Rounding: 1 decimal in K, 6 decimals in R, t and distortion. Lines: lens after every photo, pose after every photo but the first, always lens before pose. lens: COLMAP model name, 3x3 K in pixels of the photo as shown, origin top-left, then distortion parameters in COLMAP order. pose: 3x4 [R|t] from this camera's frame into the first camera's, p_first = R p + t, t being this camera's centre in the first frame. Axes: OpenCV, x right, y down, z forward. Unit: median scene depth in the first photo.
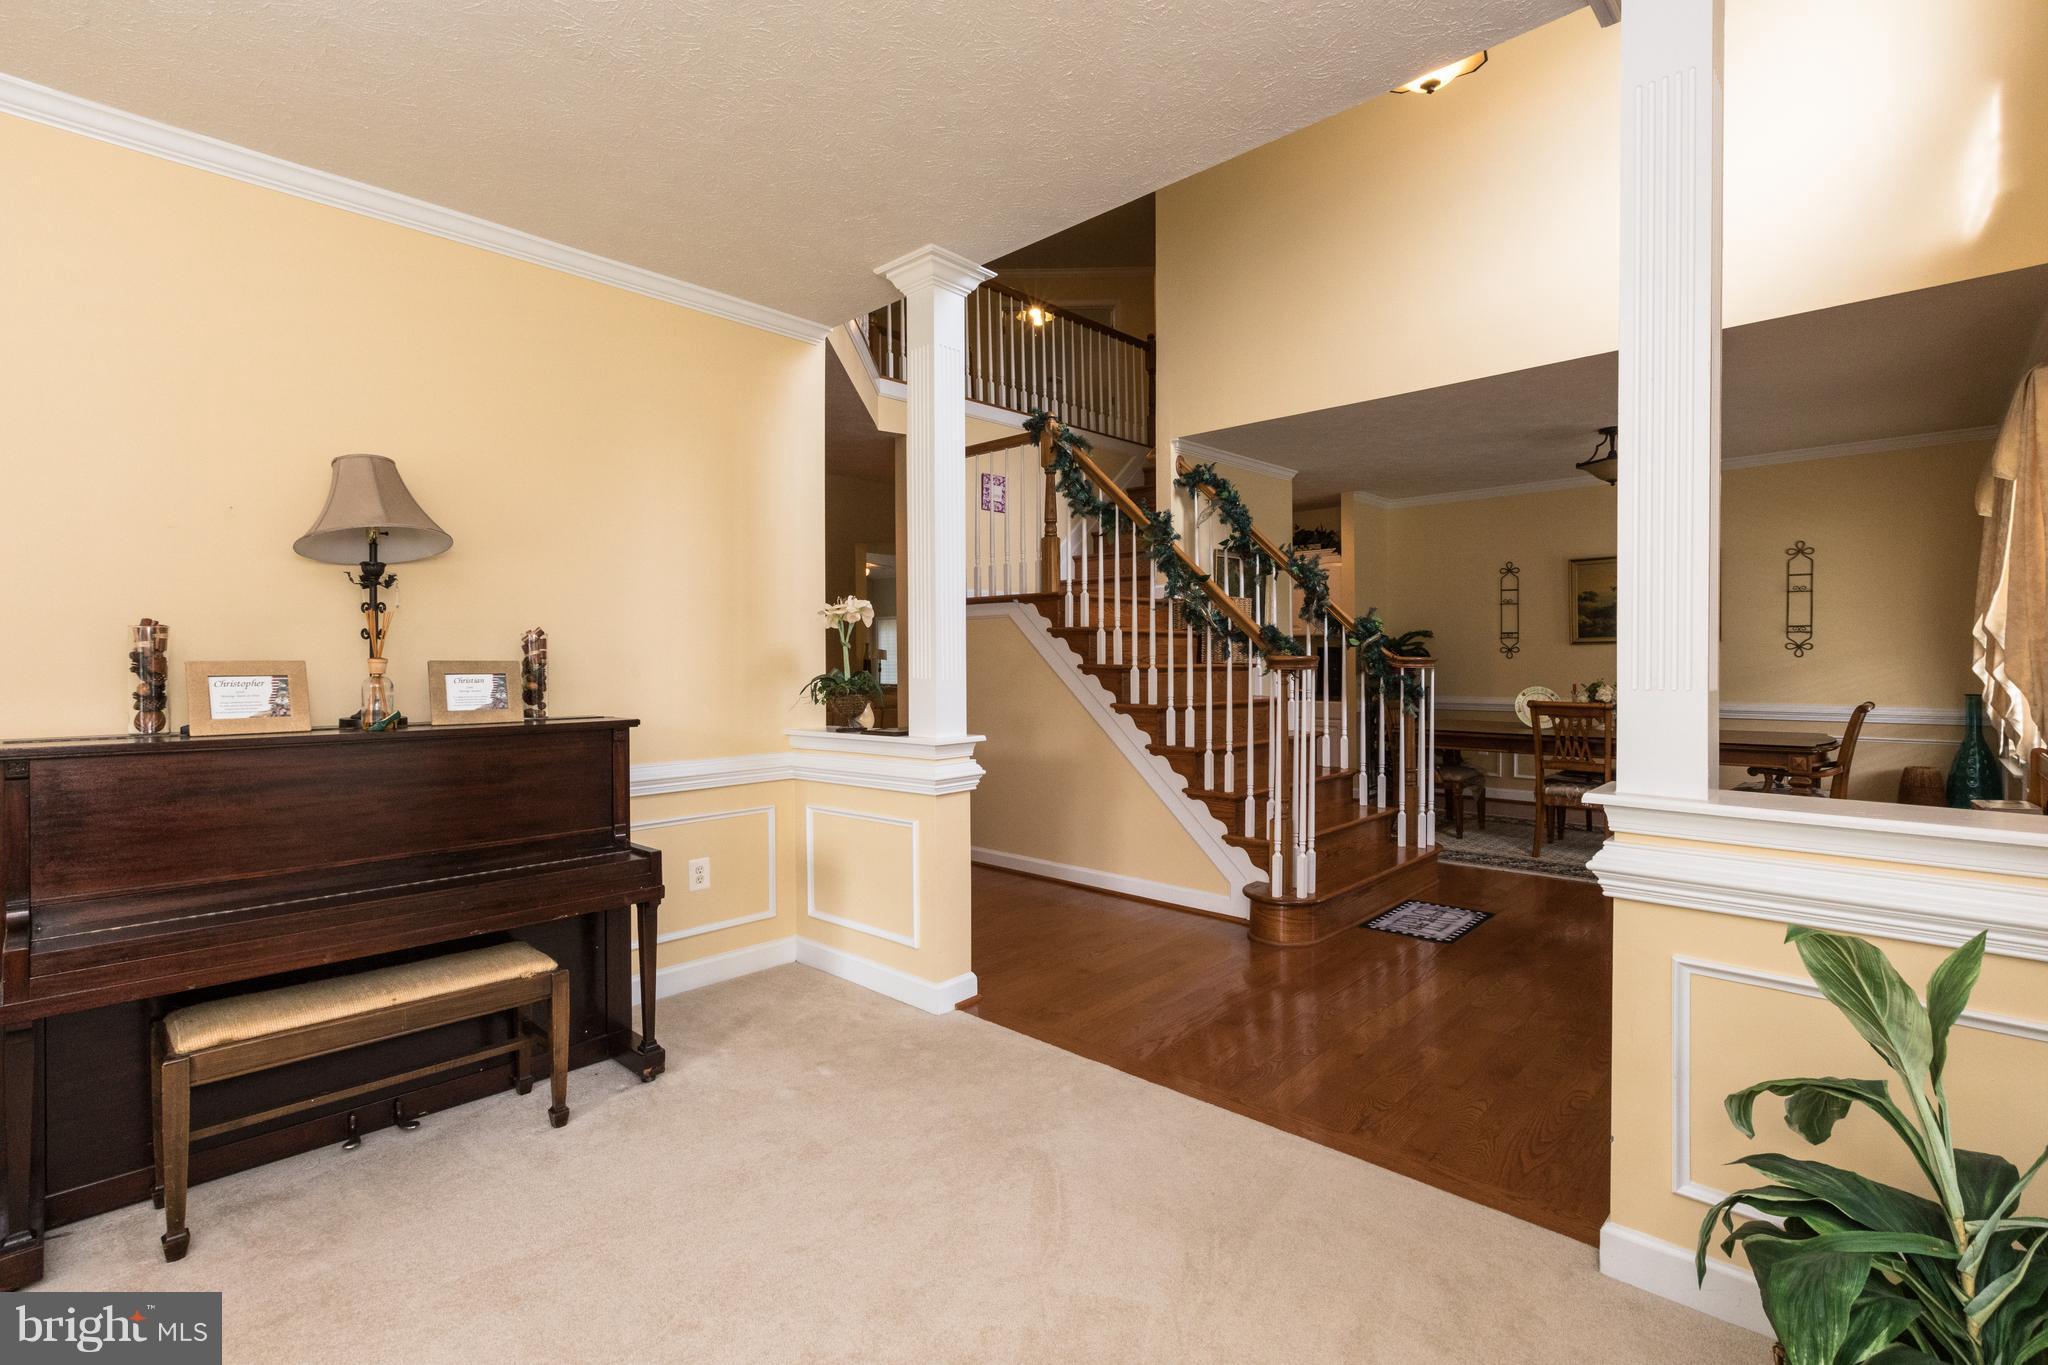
lens RADIAL K [[917.9, 0, 1041.1], [0, 917.9, 668.5], [0, 0, 1]] dist [0.002533, -0.000580]
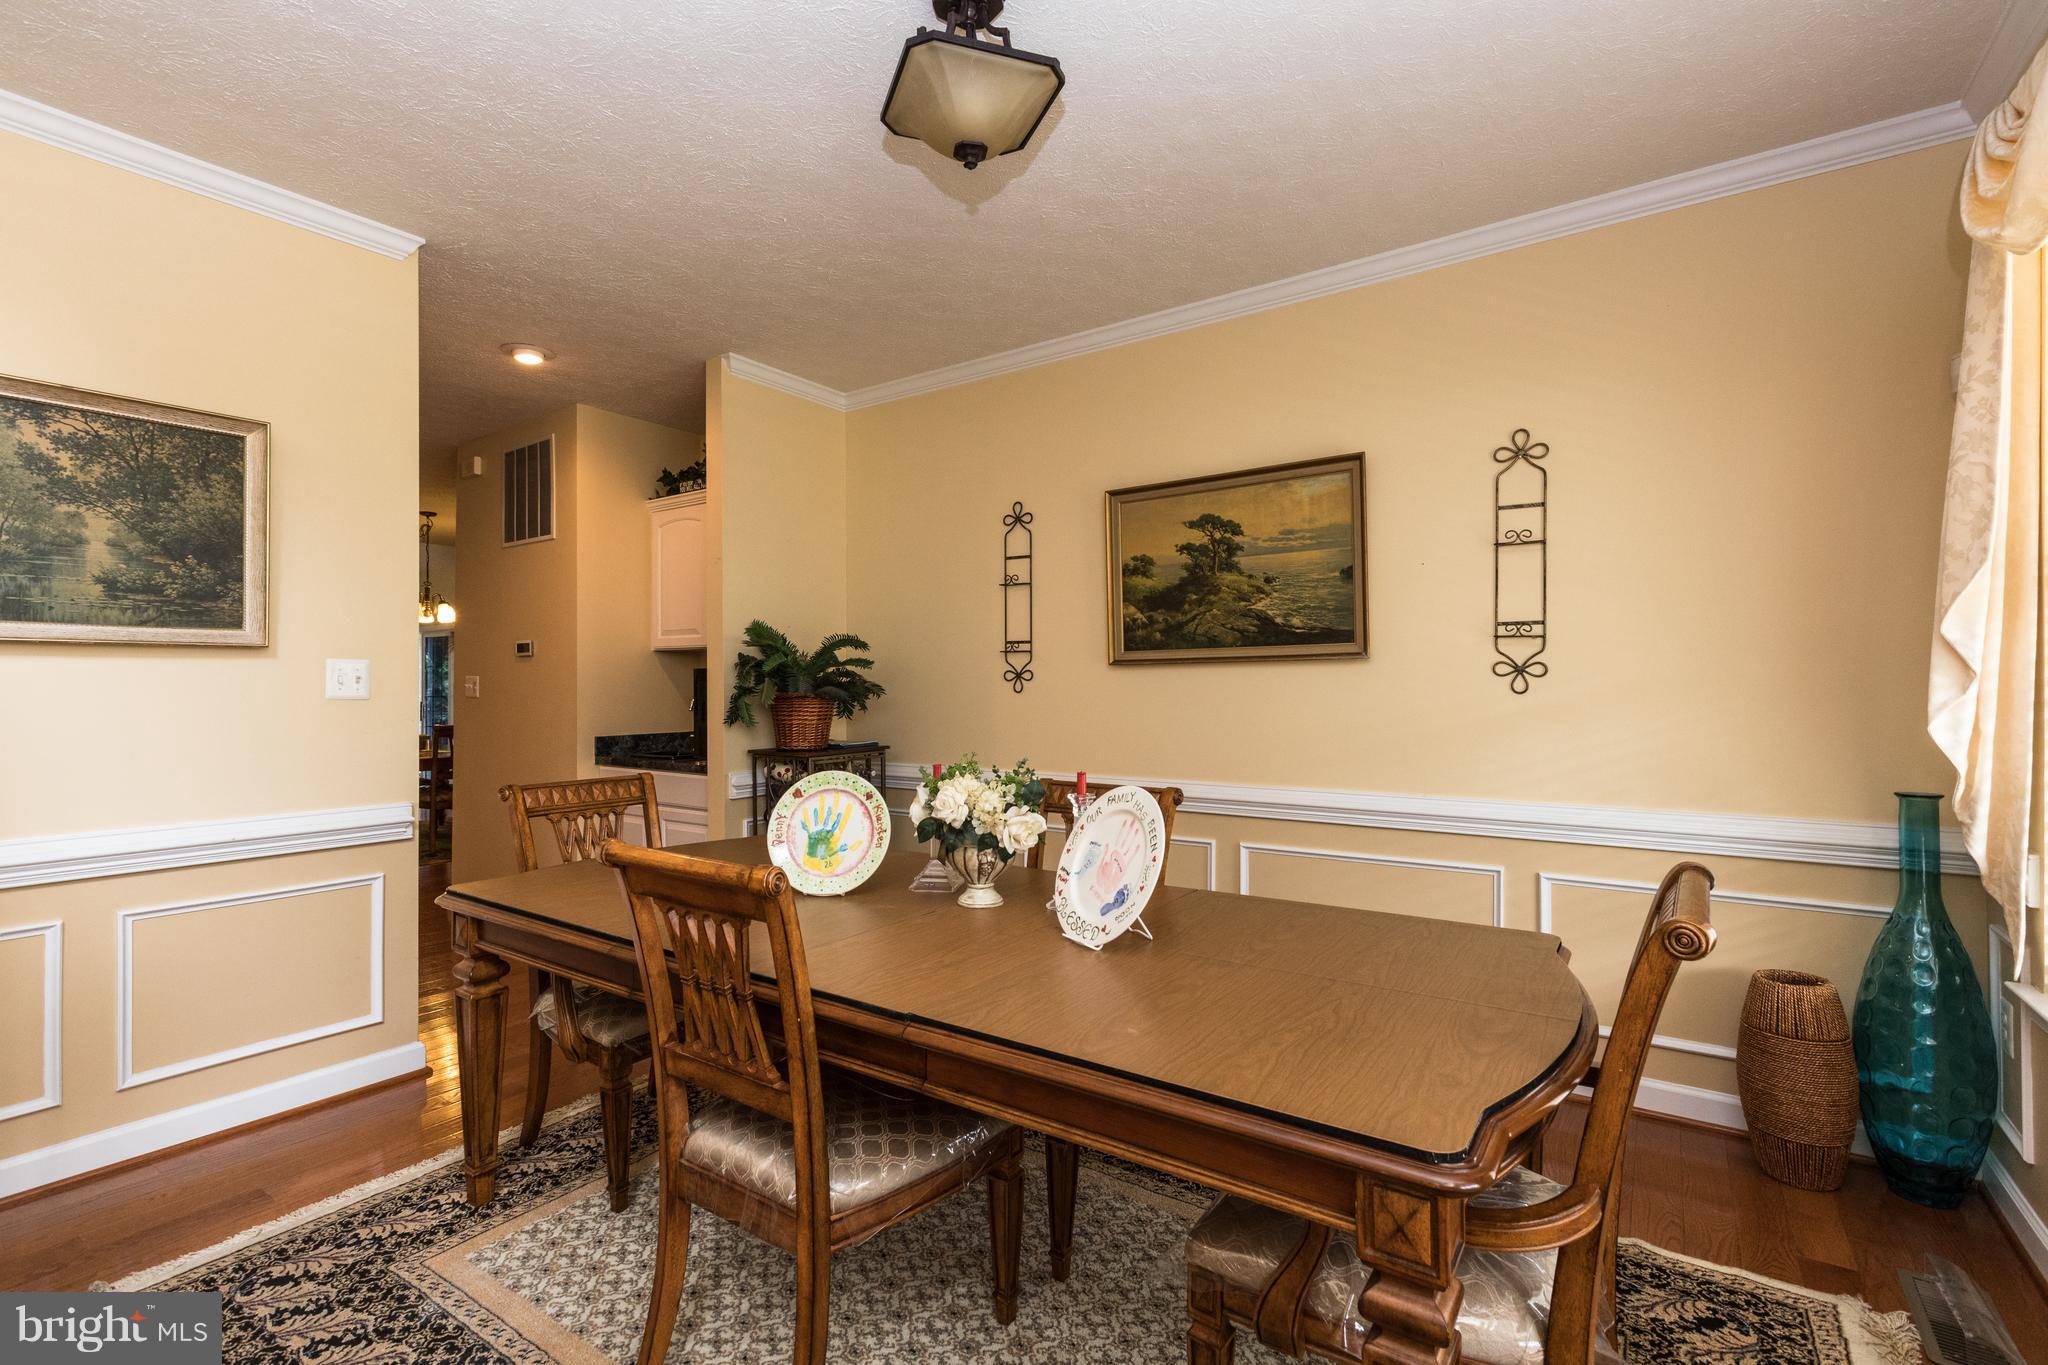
lens RADIAL K [[917.9, 0, 1011.8], [0, 917.9, 682.0], [0, 0, 1]] dist [0.002533, -0.000580]
pose [[0.990866, 0.007628, 0.134634, 0.582632], [-0.004734, 0.999751, -0.021809, -0.007718], [-0.134767, 0.020972, 0.990655, 0.663523]]
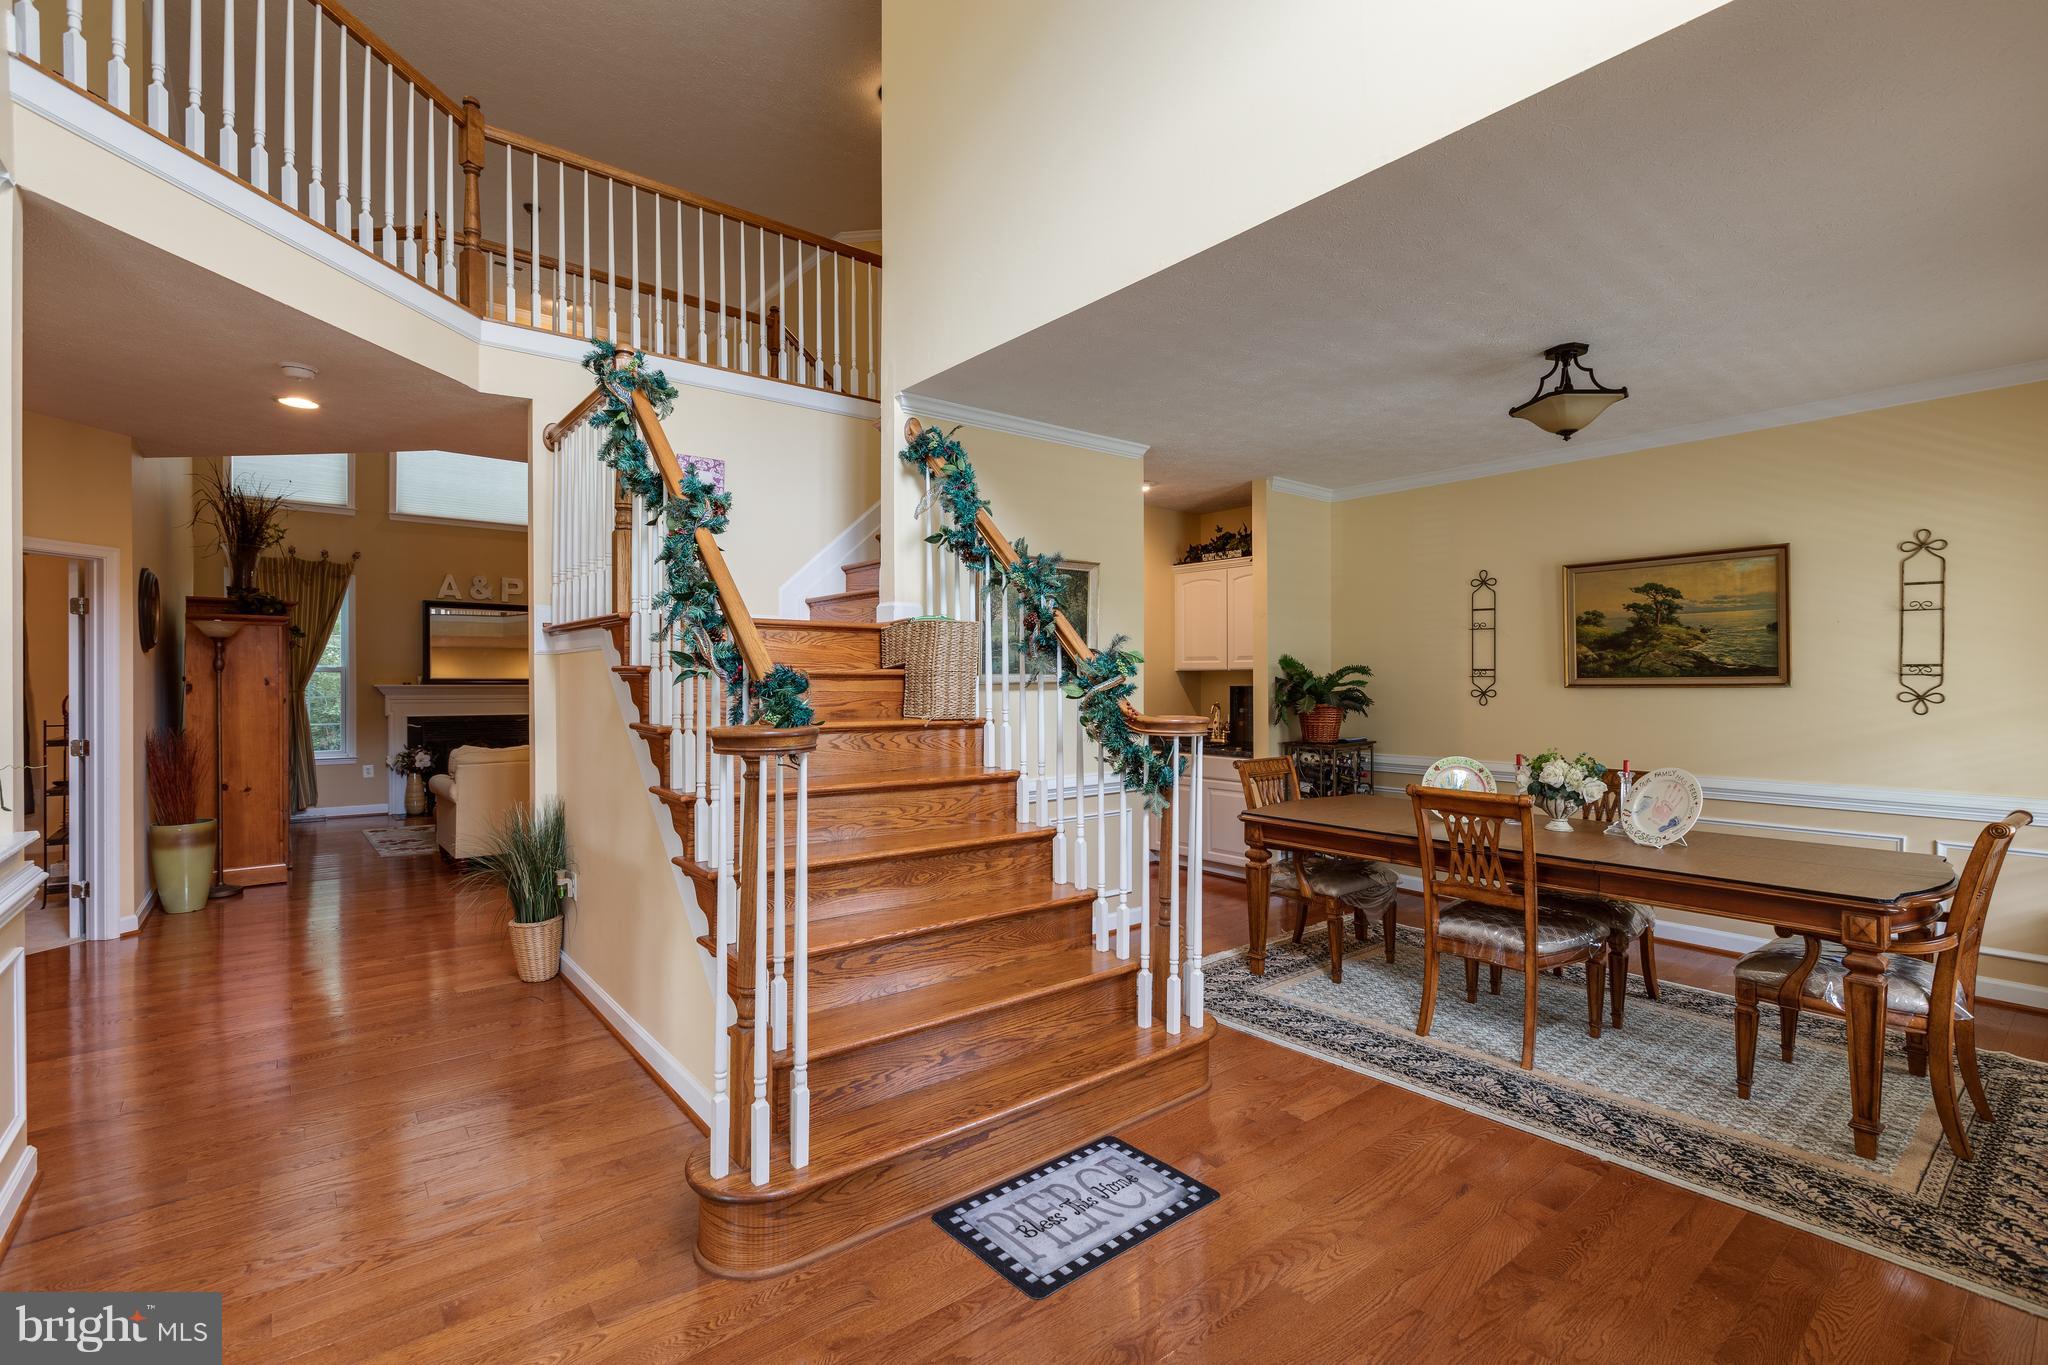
lens RADIAL K [[909.9, 0, 1020.5], [0, 909.9, 684.9], [0, 0, 1]] dist [0.000839, -0.001171]
pose [[0.990052, 0.008866, -0.140426, 0.336859], [-0.009955, 0.999926, -0.007057, -0.024377], [0.140353, 0.008385, 0.990066, 0.332084]]
